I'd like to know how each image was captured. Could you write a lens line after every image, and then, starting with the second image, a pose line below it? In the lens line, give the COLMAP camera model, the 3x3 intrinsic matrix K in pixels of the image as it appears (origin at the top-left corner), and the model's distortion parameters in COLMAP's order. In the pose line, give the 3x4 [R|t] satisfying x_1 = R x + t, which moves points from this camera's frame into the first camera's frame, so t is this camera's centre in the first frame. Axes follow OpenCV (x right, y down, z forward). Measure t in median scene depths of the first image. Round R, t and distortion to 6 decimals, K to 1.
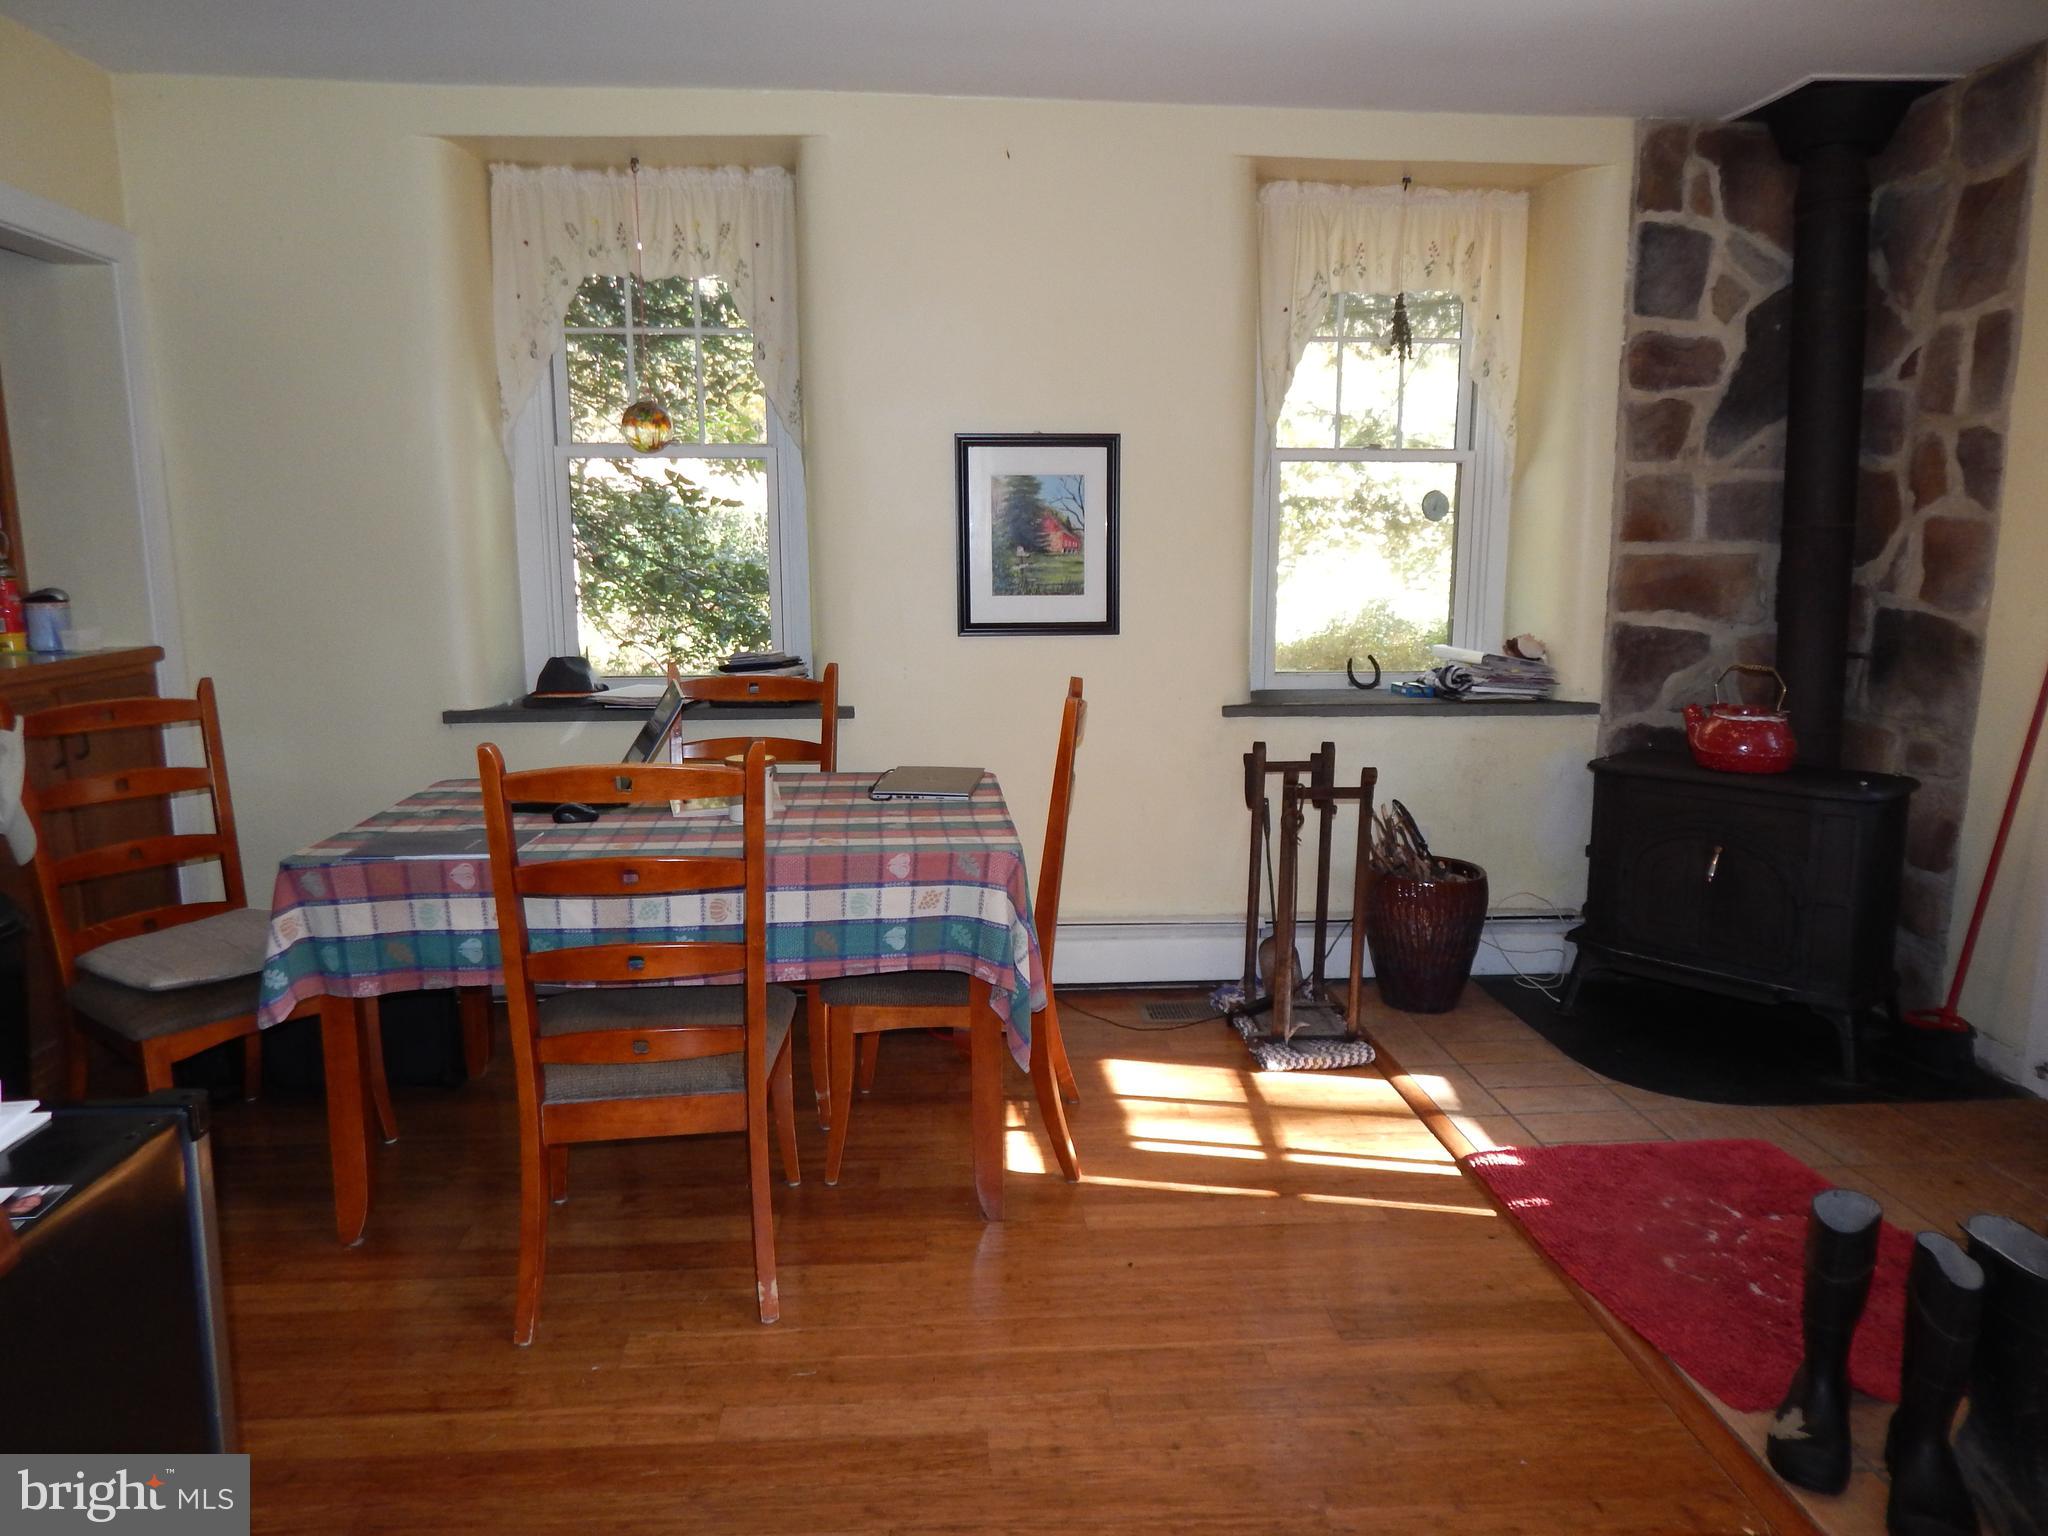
lens RADIAL K [[1363.5, 0, 1024.0], [0, 1363.5, 768.0], [0, 0, 1]] dist [0.033977, -0.022700]
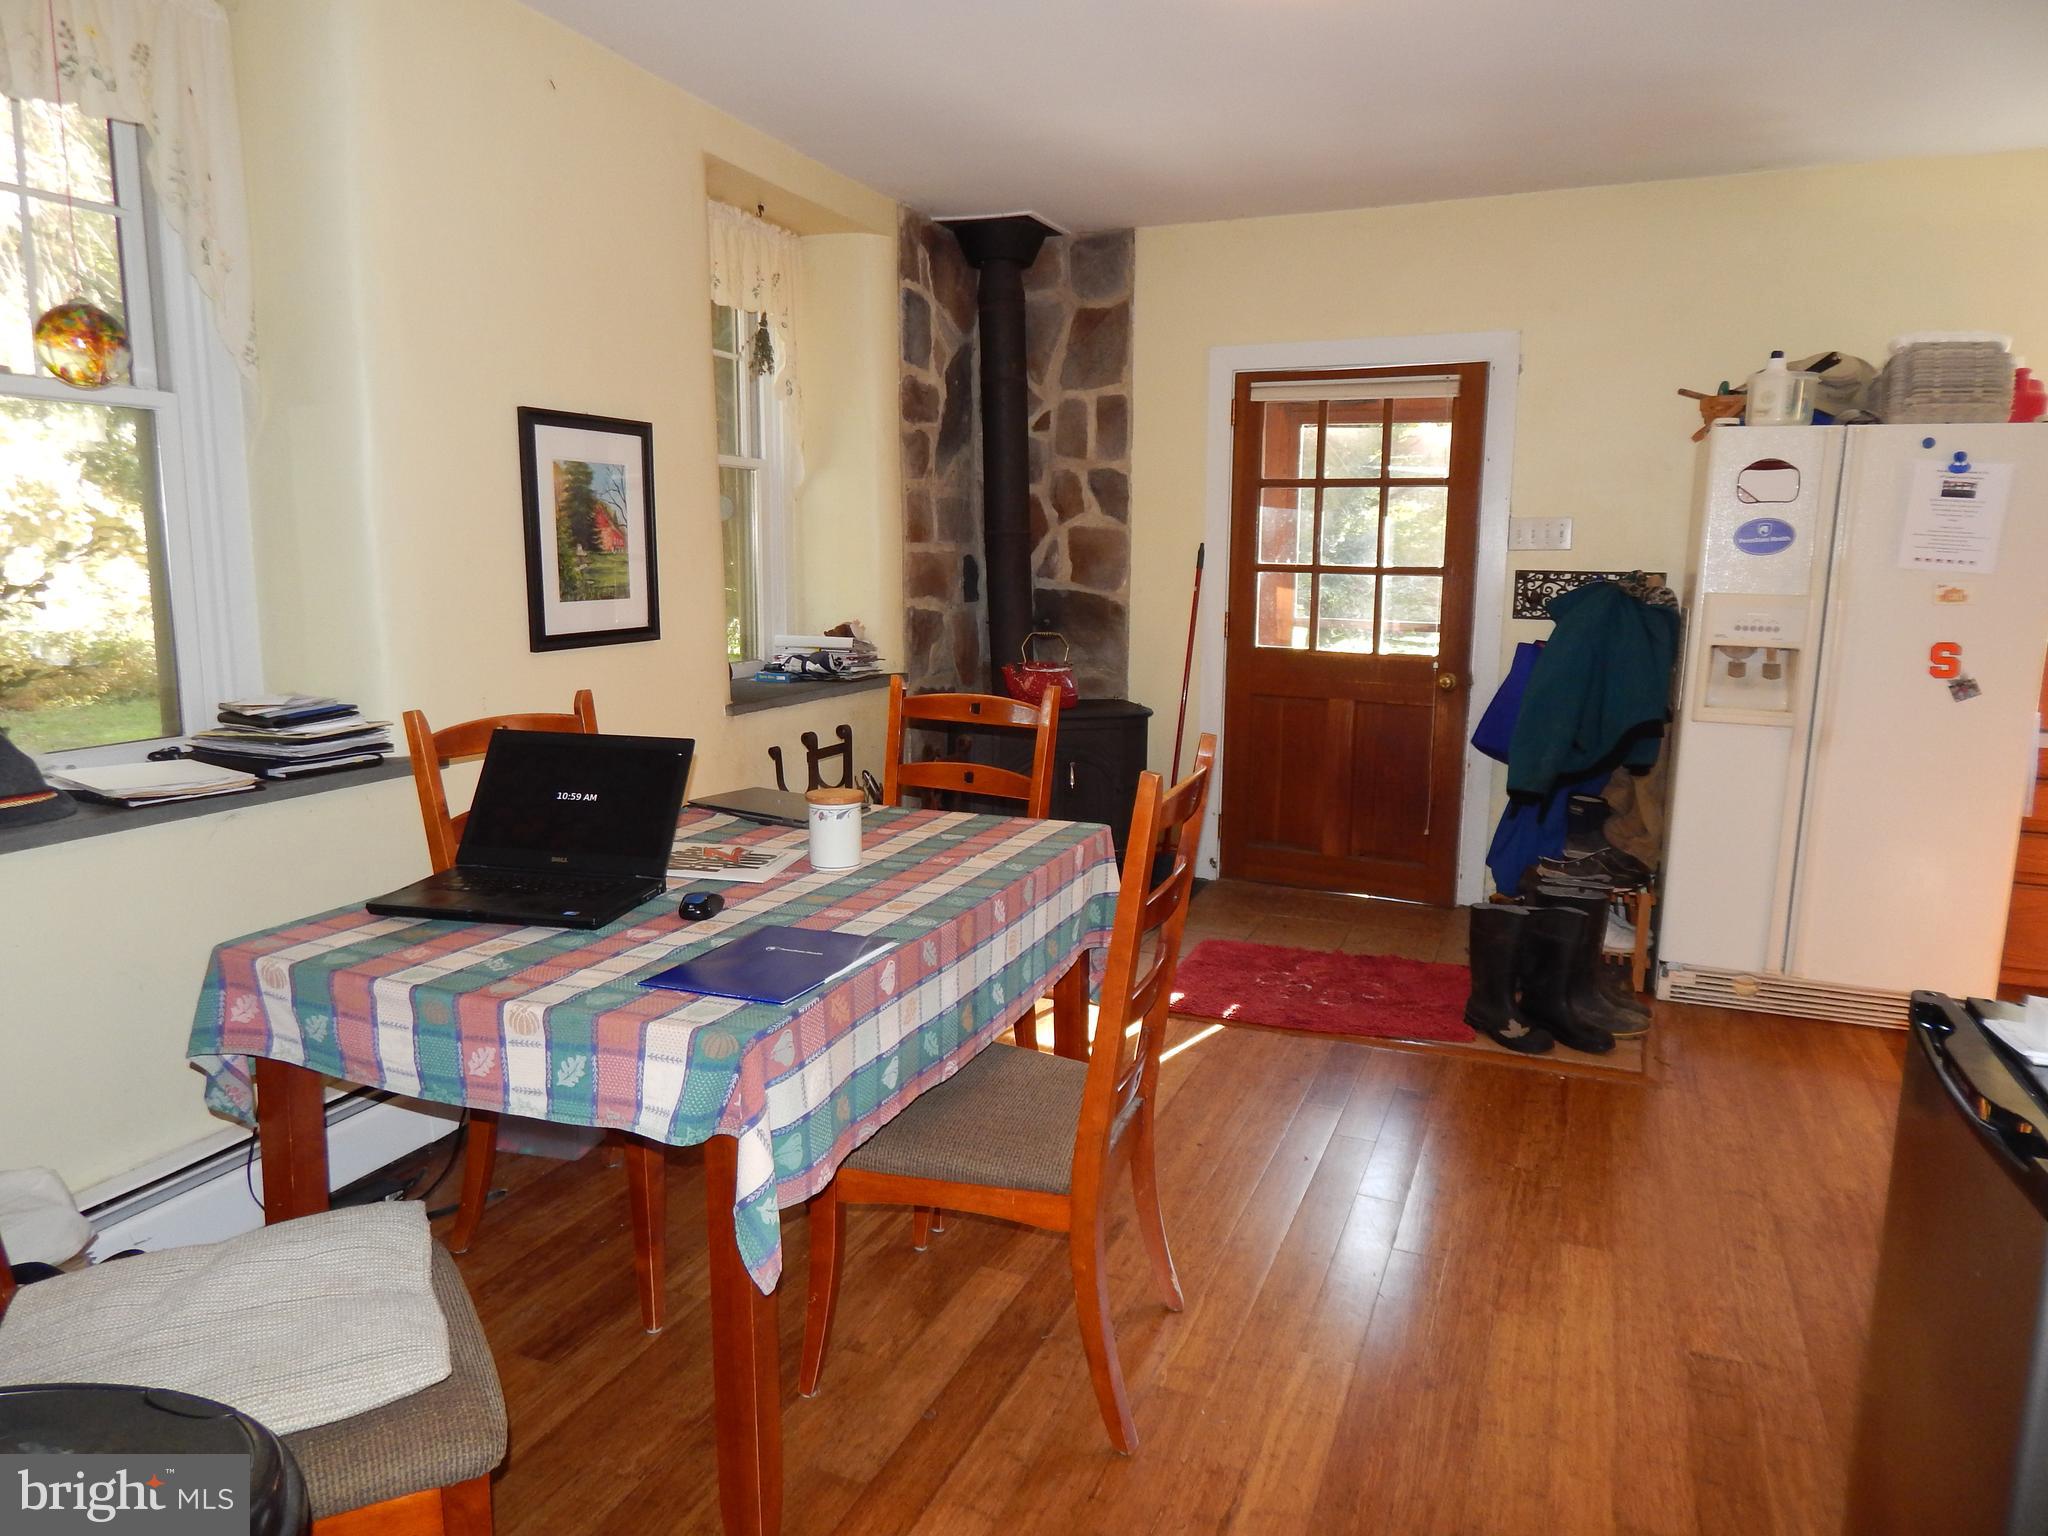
lens RADIAL K [[1352.3, 0, 1024.0], [0, 1352.3, 768.0], [0, 0, 1]] dist [0.005562, -0.011896]
pose [[0.451833, -0.144315, 0.880352, -0.663958], [0.142995, 0.985785, 0.088208, -0.059511], [-0.880568, 0.086030, 0.466046, 0.374676]]
